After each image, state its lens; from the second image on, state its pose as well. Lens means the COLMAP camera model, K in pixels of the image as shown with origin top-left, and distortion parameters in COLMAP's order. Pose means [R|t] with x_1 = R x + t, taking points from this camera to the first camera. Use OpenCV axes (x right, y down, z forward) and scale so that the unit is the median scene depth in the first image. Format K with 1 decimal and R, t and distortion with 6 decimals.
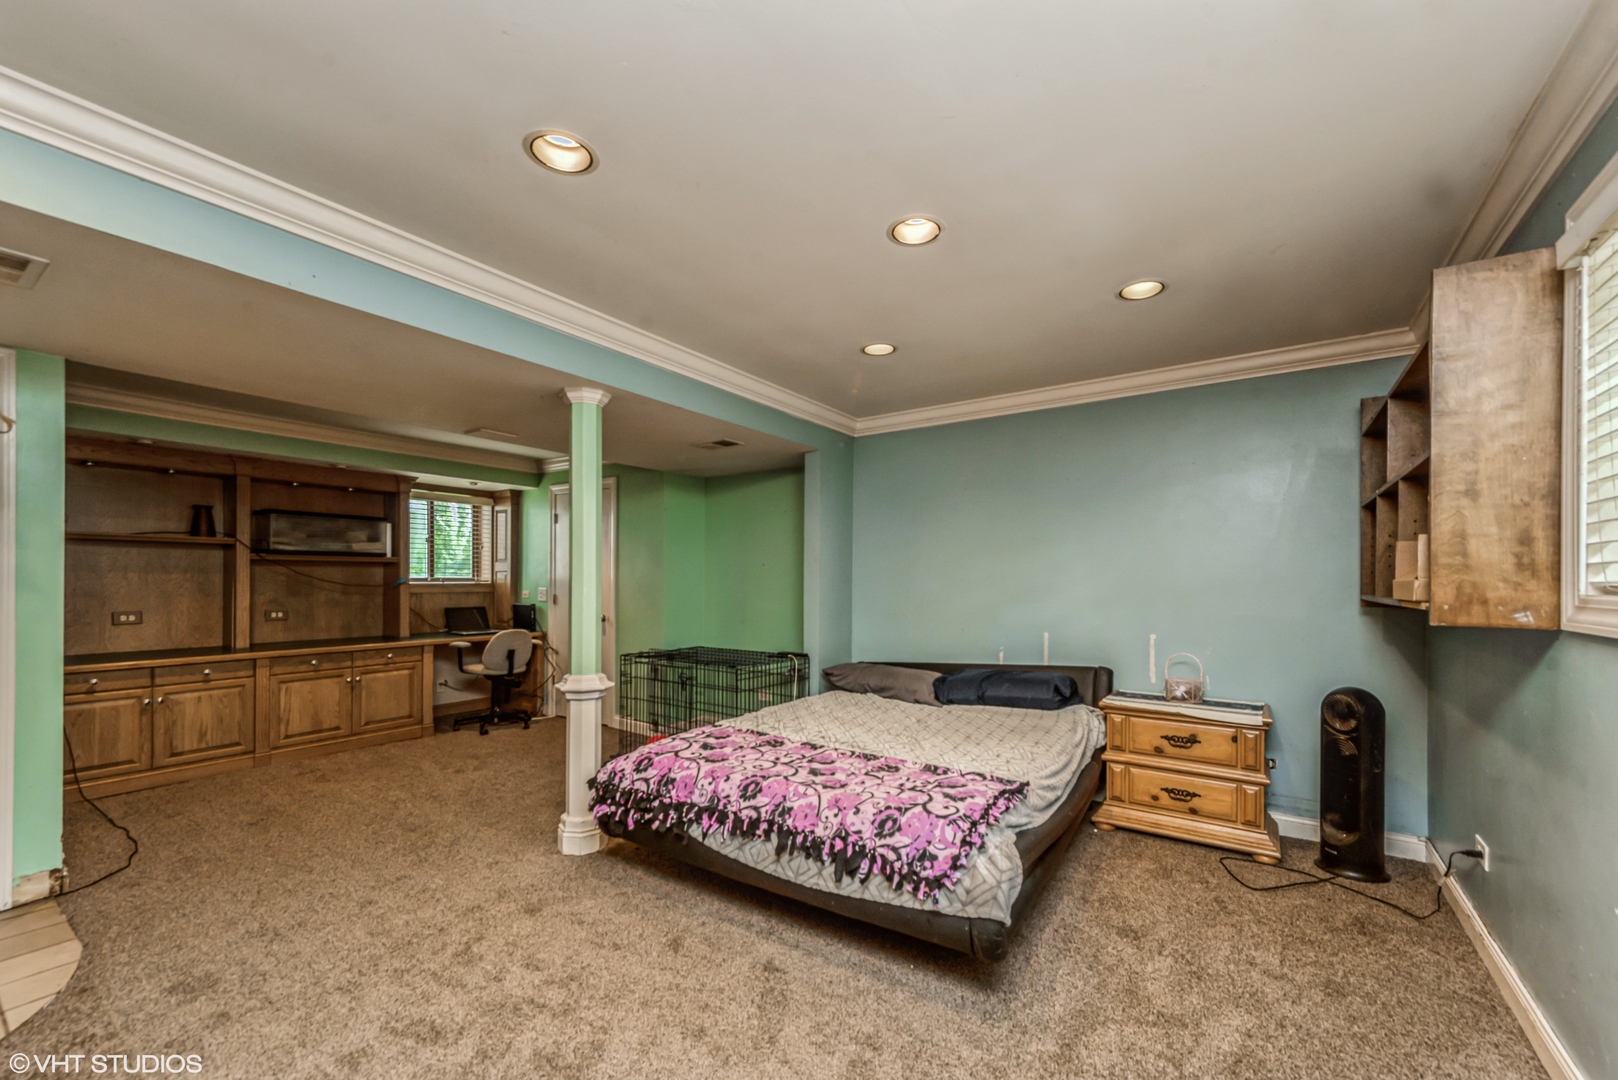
lens RADIAL K [[654.1, 0, 808.1], [0, 654.1, 586.7], [0, 0, 1]] dist [0.000999, 0.000021]
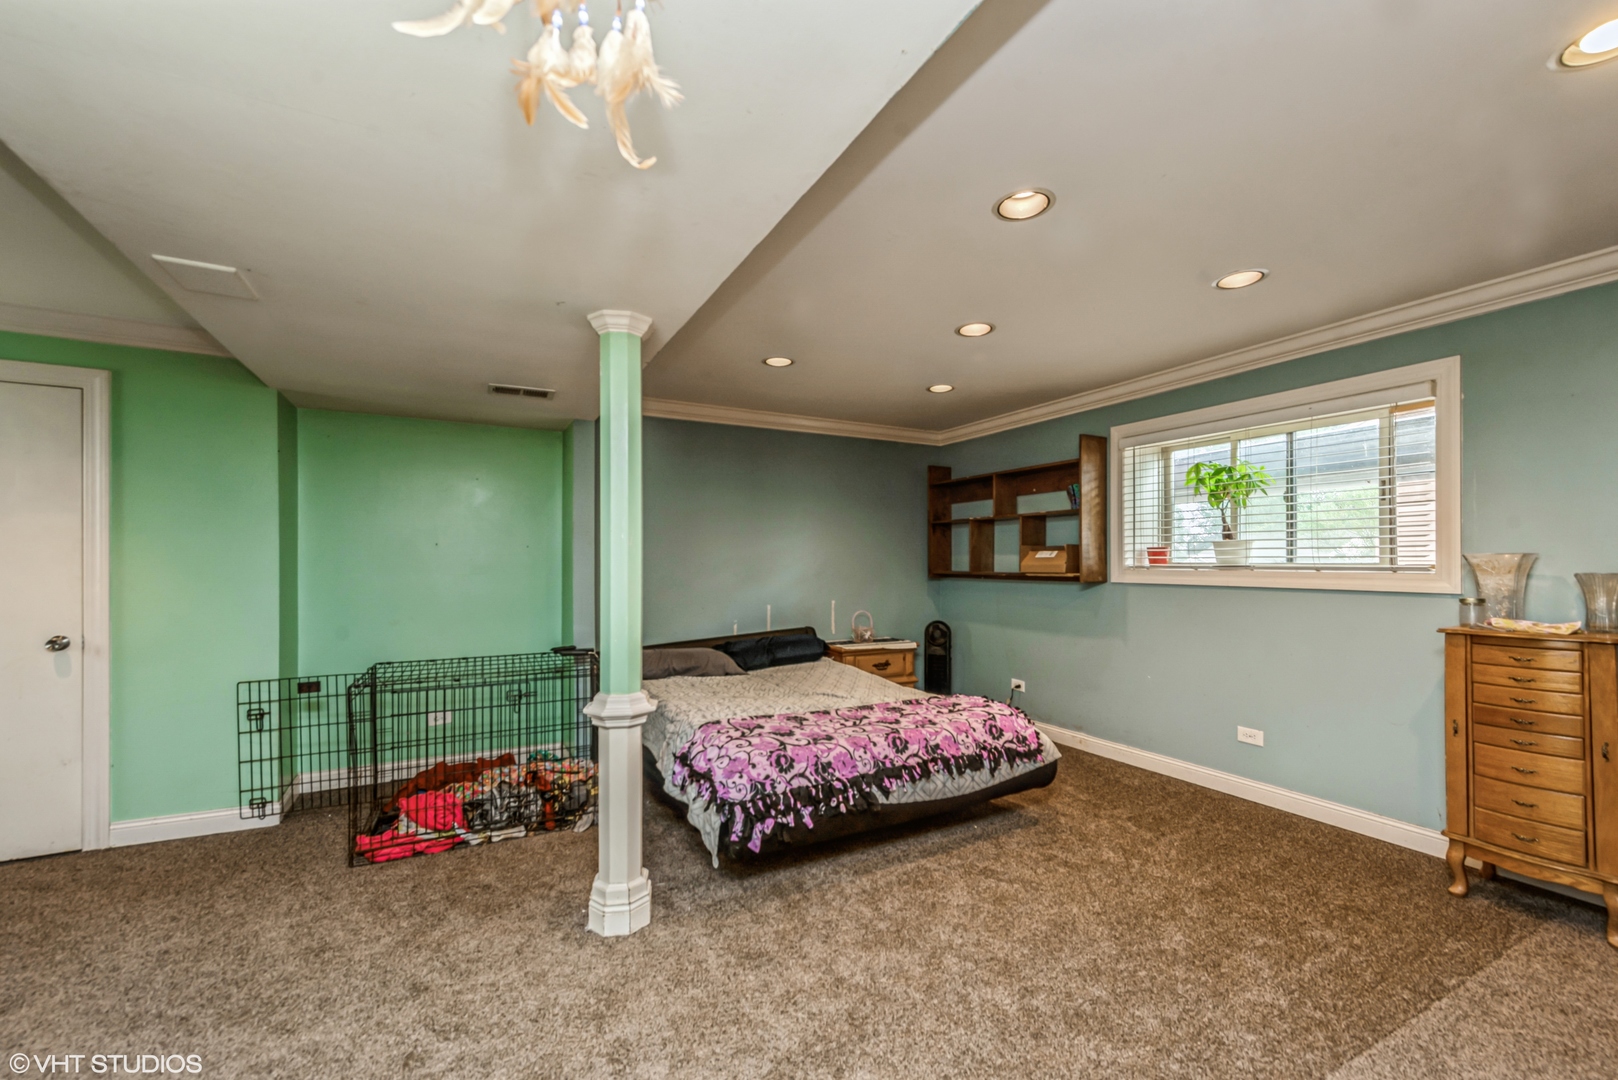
lens RADIAL K [[641.5, 0, 807.3], [0, 641.5, 565.0], [0, 0, 1]] dist [0.000950, 0.000024]
pose [[0.458946, -0.007269, 0.888434, -1.055452], [0.008668, 0.999956, 0.003704, -0.017080], [-0.888422, 0.006001, 0.458989, 0.542939]]
